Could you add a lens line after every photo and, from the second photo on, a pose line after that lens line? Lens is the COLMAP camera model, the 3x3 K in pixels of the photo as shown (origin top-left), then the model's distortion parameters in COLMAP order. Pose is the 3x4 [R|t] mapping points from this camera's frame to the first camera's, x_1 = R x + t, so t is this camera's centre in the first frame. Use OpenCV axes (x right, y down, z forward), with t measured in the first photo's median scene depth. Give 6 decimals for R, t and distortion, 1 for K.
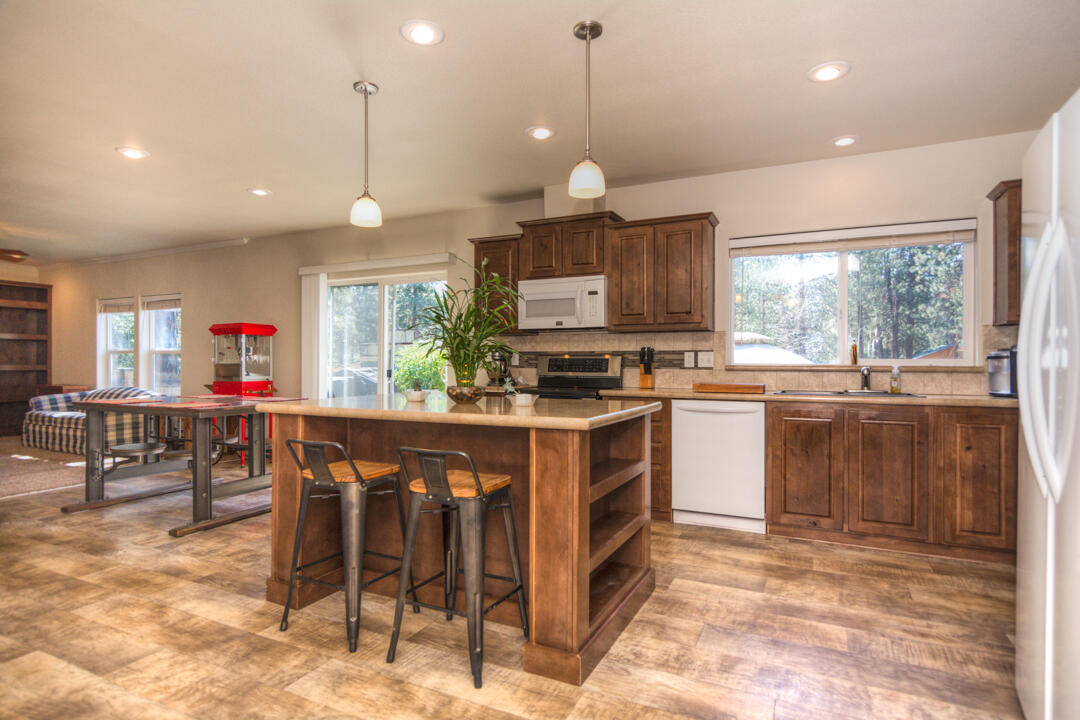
lens RADIAL K [[568.7, 0, 543.5], [0, 568.7, 360.4], [0, 0, 1]] dist [-0.003205, -0.000067]
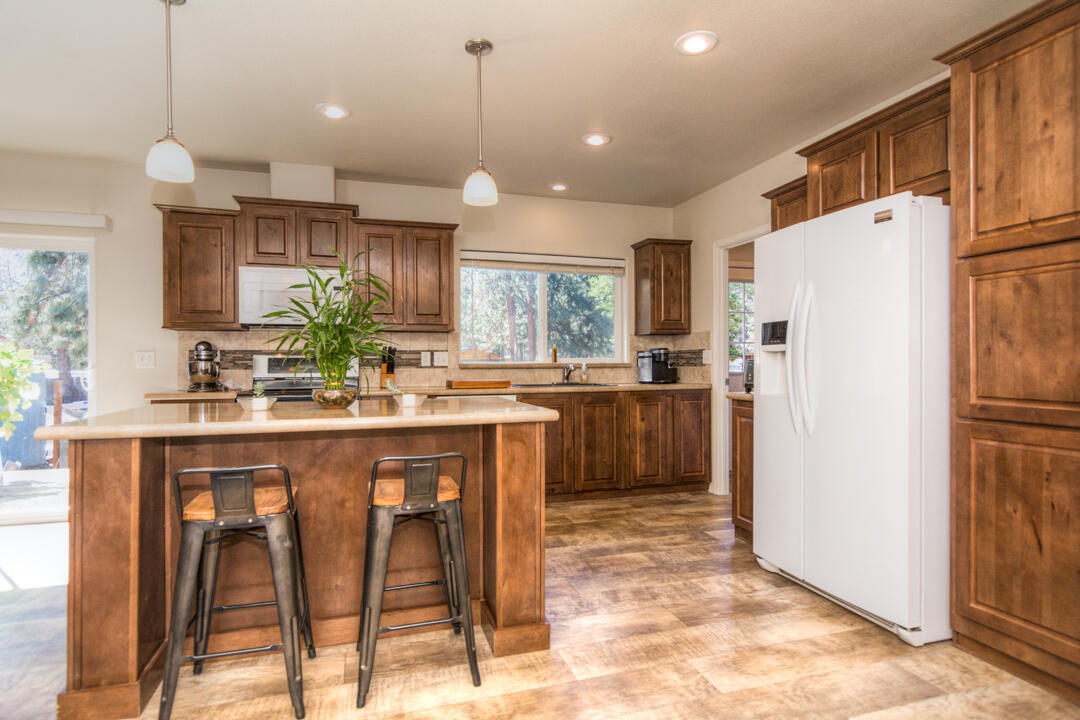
lens RADIAL K [[568.7, 0, 543.5], [0, 568.7, 360.4], [0, 0, 1]] dist [-0.003205, -0.000067]
pose [[0.725259, -0.003557, 0.688467, -0.399797], [0.003884, 0.999992, 0.001074, 0.001151], [-0.688465, 0.001895, 0.725267, 0.107346]]
